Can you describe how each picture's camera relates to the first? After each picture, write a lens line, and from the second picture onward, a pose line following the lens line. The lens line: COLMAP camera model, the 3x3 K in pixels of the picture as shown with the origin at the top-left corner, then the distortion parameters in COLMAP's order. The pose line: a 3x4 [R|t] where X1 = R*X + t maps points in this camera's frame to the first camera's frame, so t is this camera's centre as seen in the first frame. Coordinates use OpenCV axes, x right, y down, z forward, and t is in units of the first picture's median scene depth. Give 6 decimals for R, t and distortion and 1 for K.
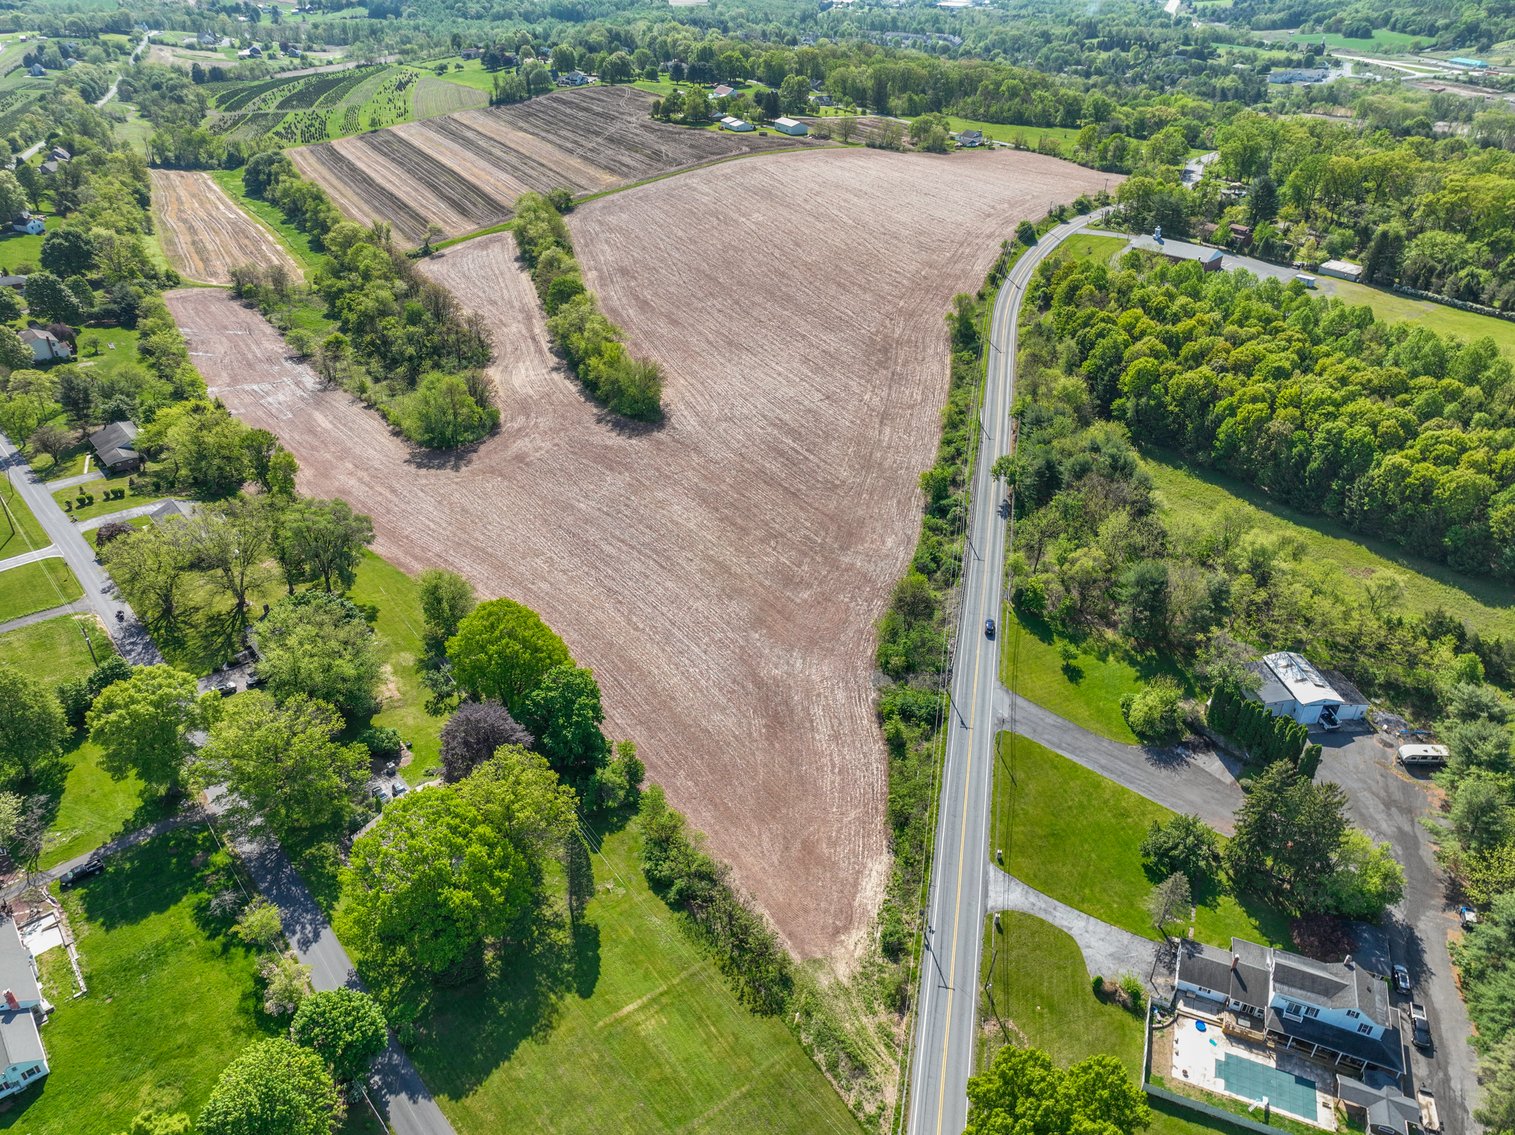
lens RADIAL K [[1051.4, 0, 763.3], [0, 1051.4, 572.2], [0, 0, 1]] dist [-0.005943, 0.024163]
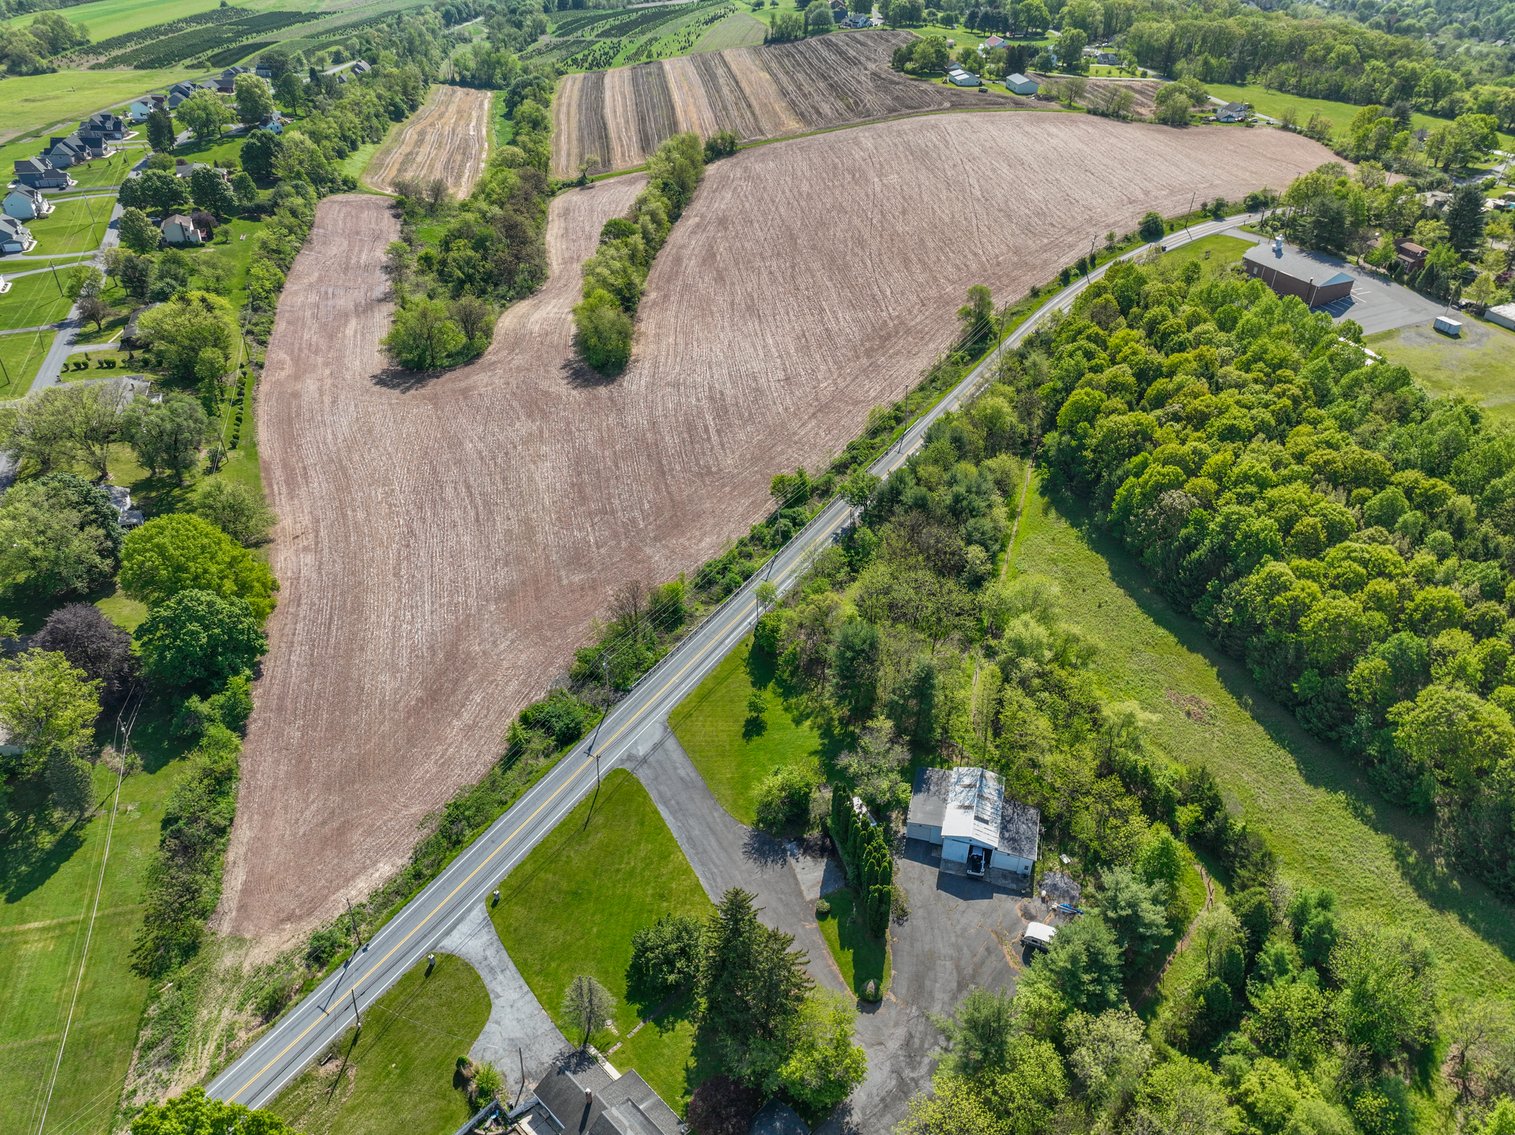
lens RADIAL K [[1051.4, 0, 762.9], [0, 1051.4, 567.6], [0, 0, 1]] dist [-0.005943, 0.024163]
pose [[0.928159, 0.209501, -0.307621, 0.430847], [-0.197268, 0.977796, 0.070716, -0.077603], [0.315606, -0.004951, 0.948877, 0.137205]]
